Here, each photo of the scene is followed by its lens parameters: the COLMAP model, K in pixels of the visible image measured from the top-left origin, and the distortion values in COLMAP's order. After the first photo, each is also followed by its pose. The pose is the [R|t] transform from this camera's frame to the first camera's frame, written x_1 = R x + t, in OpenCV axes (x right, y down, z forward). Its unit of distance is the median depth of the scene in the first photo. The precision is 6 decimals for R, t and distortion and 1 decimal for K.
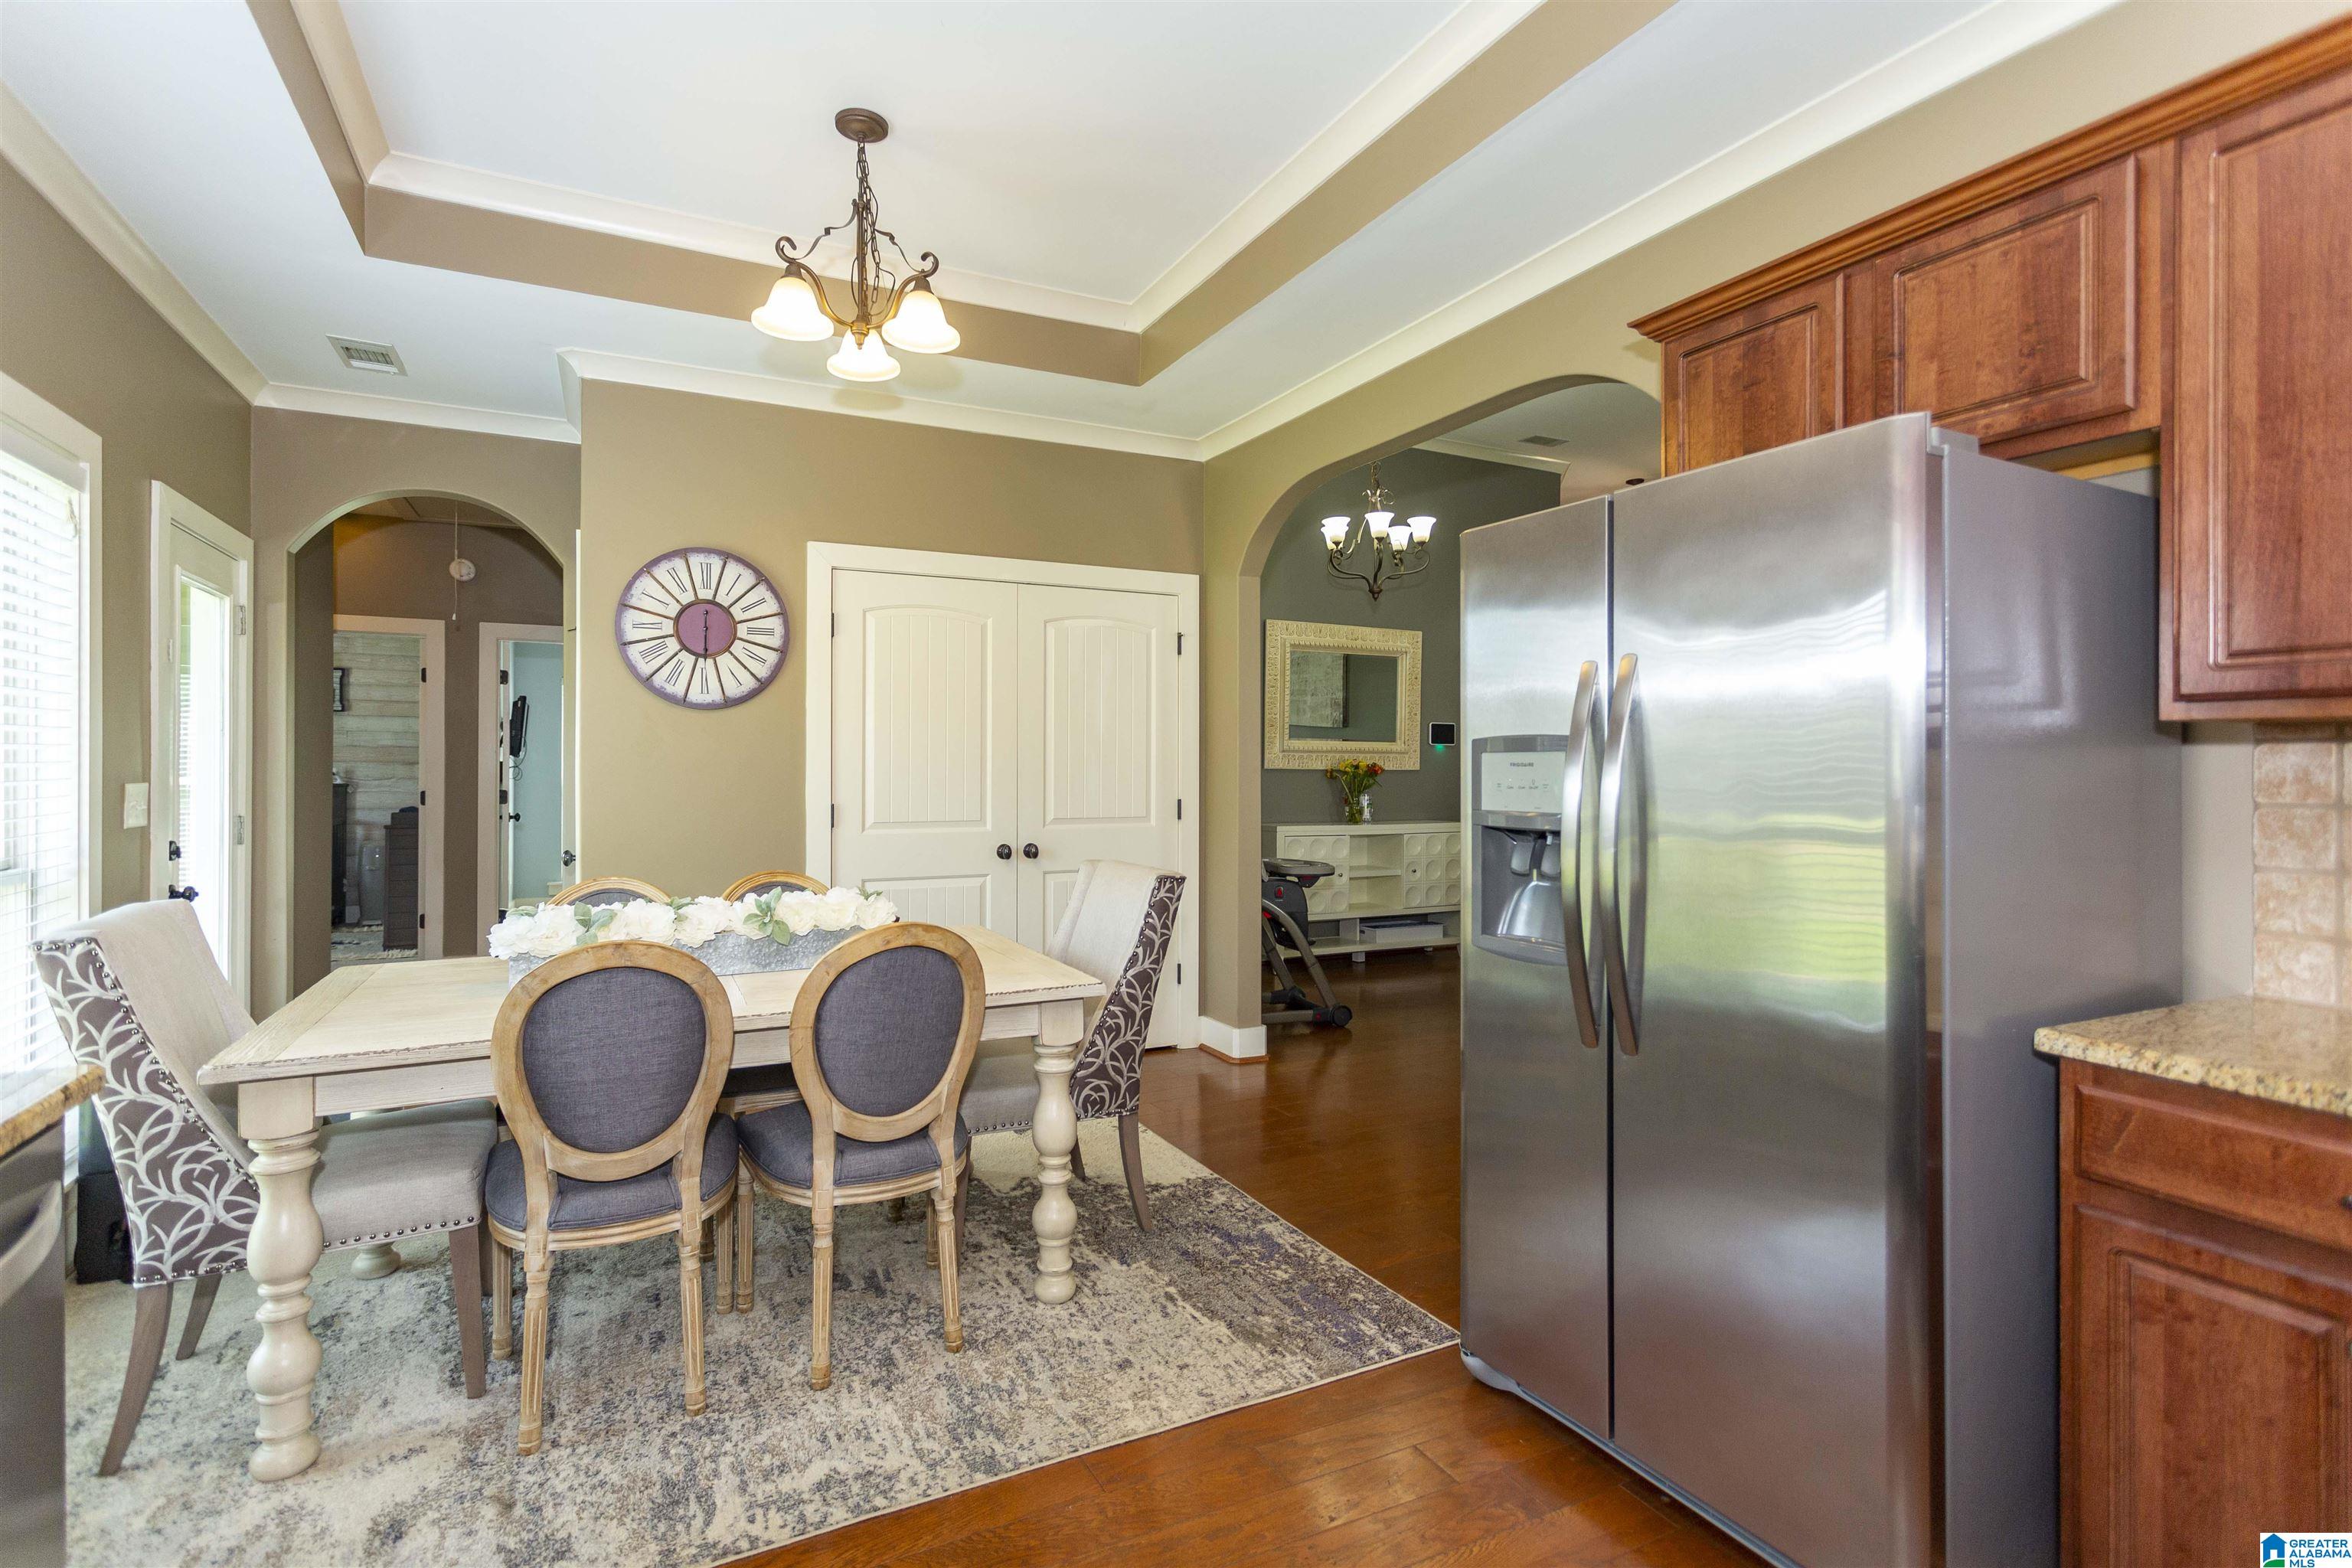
lens RADIAL K [[1117.2, 0, 1150.1], [0, 1117.2, 764.5], [0, 0, 1]] dist [0.002825, 0.000795]
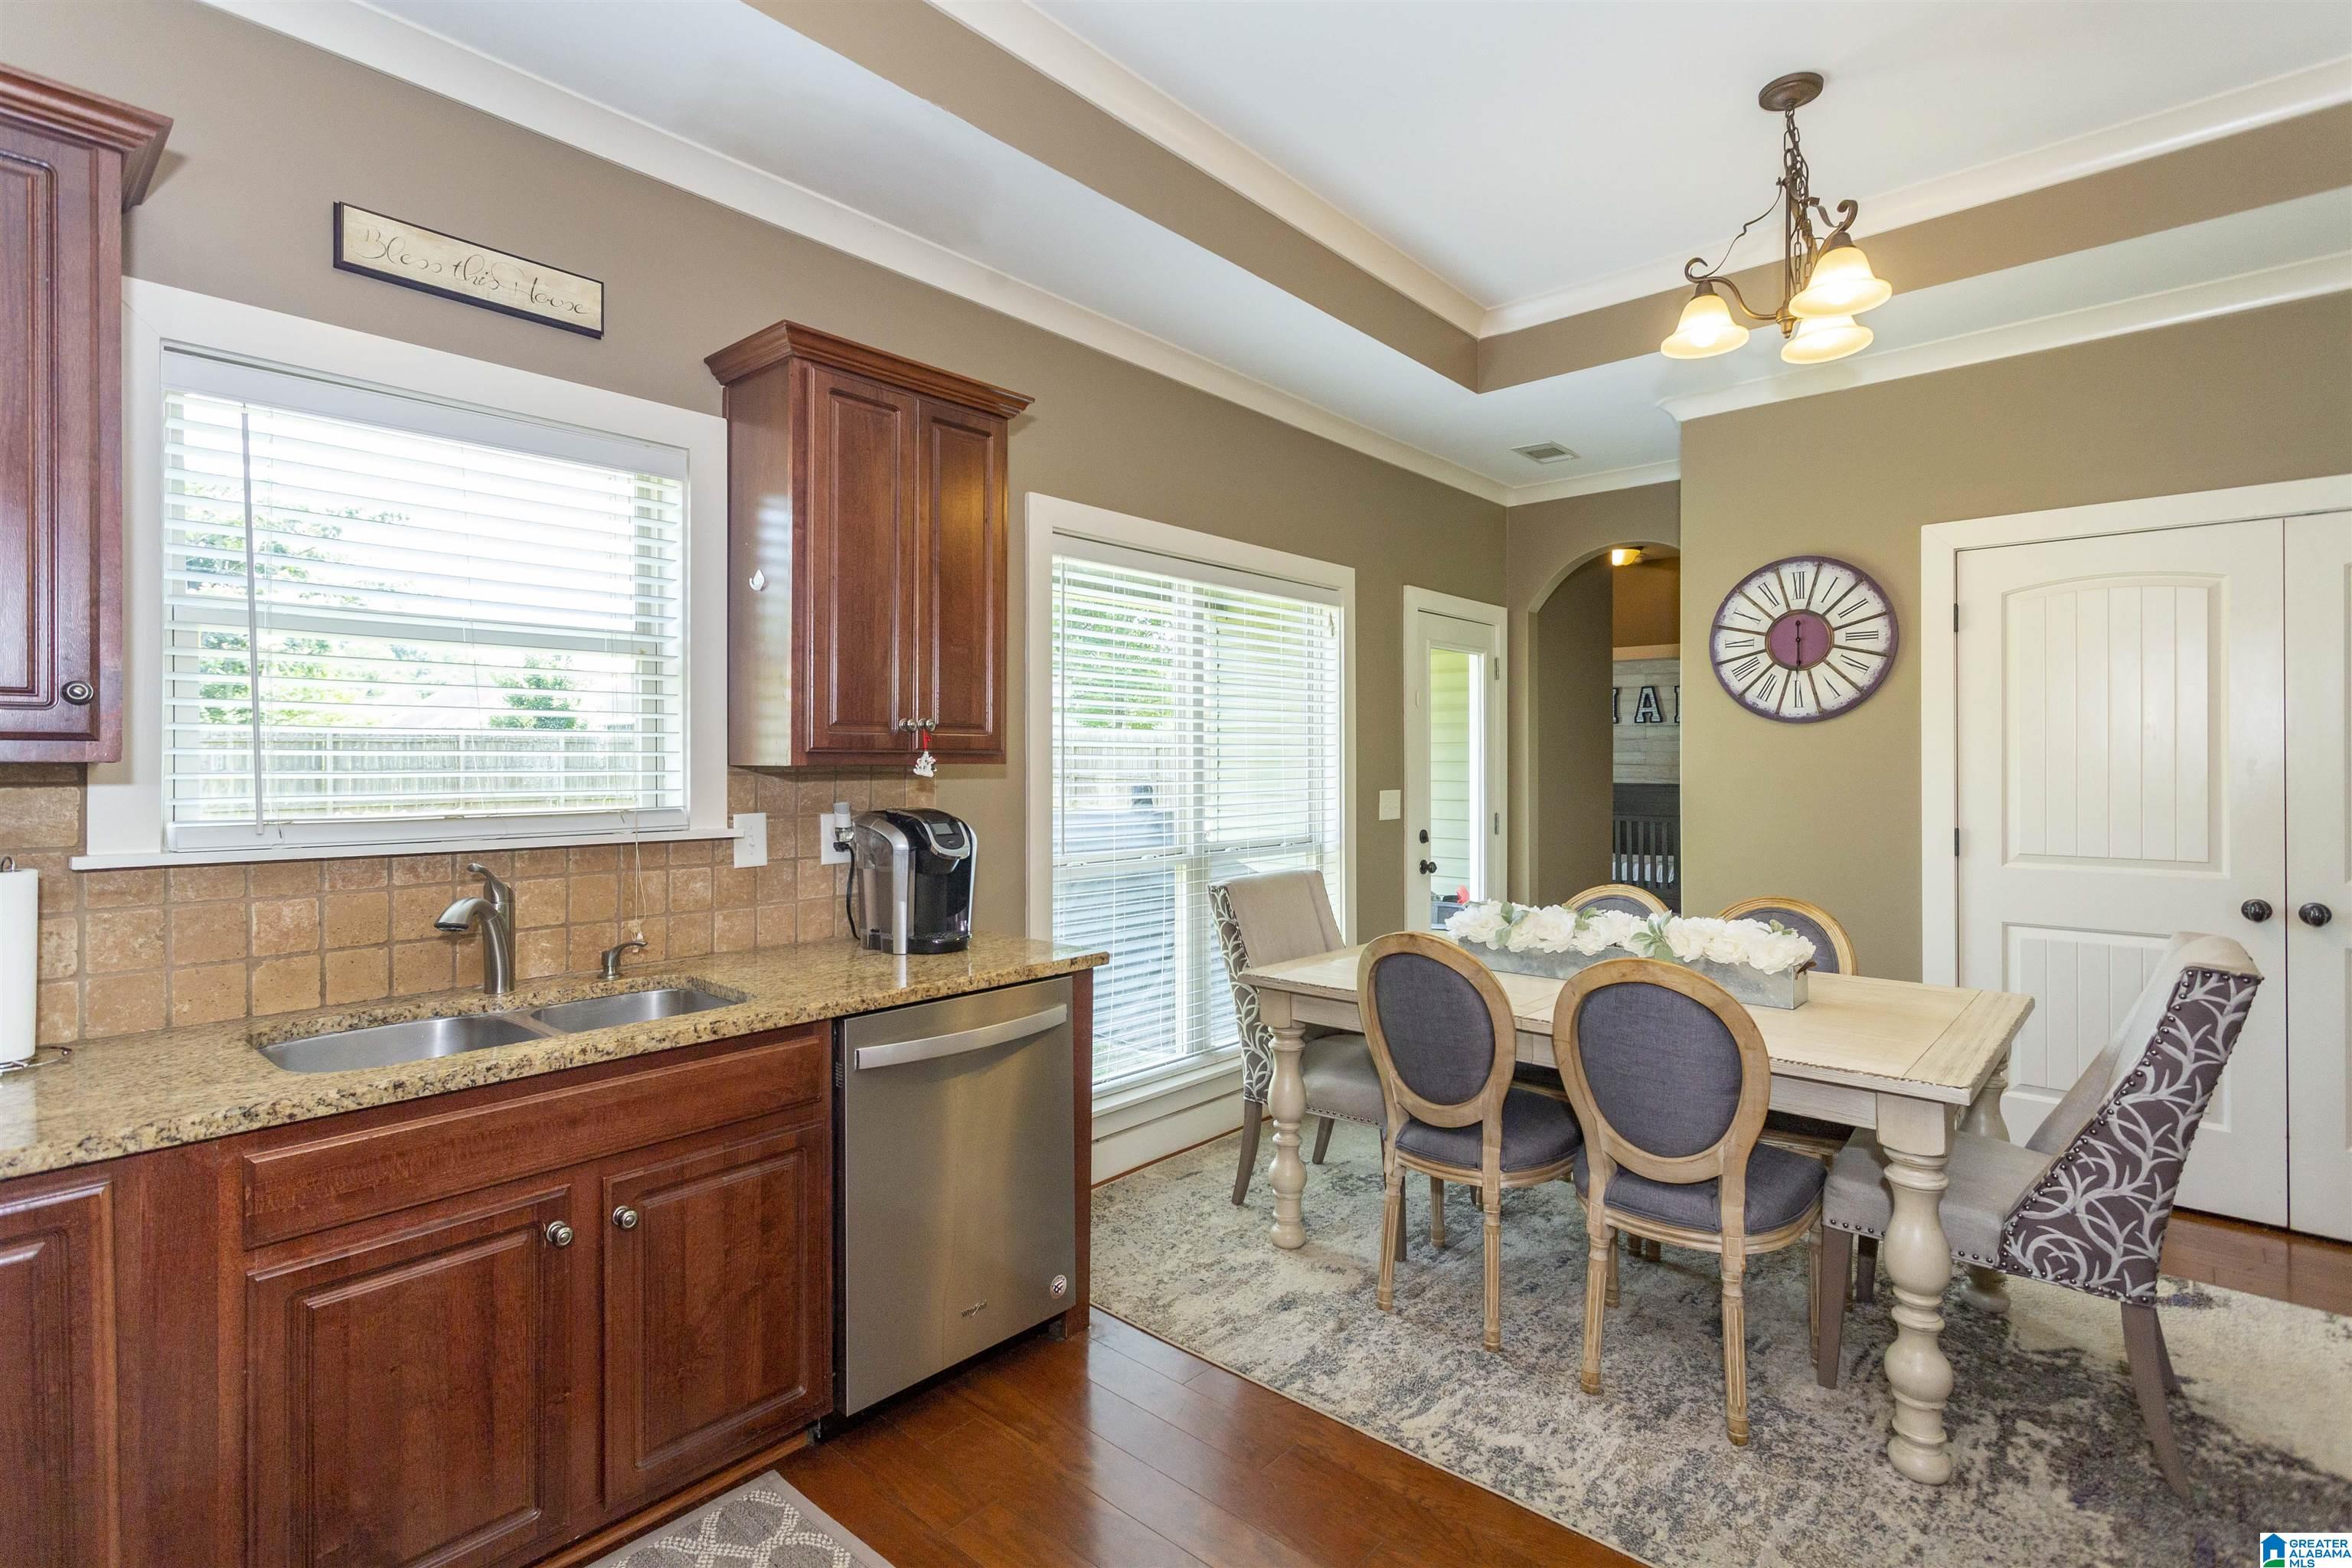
lens RADIAL K [[1107.1, 0, 1175.1], [0, 1107.1, 757.5], [0, 0, 1]] dist [0.004067, 0.000539]
pose [[0.369951, -0.005693, -0.929034, 0.393419], [0.003209, 0.999983, -0.004850, -0.022745], [0.929046, -0.001186, 0.369963, 0.193007]]
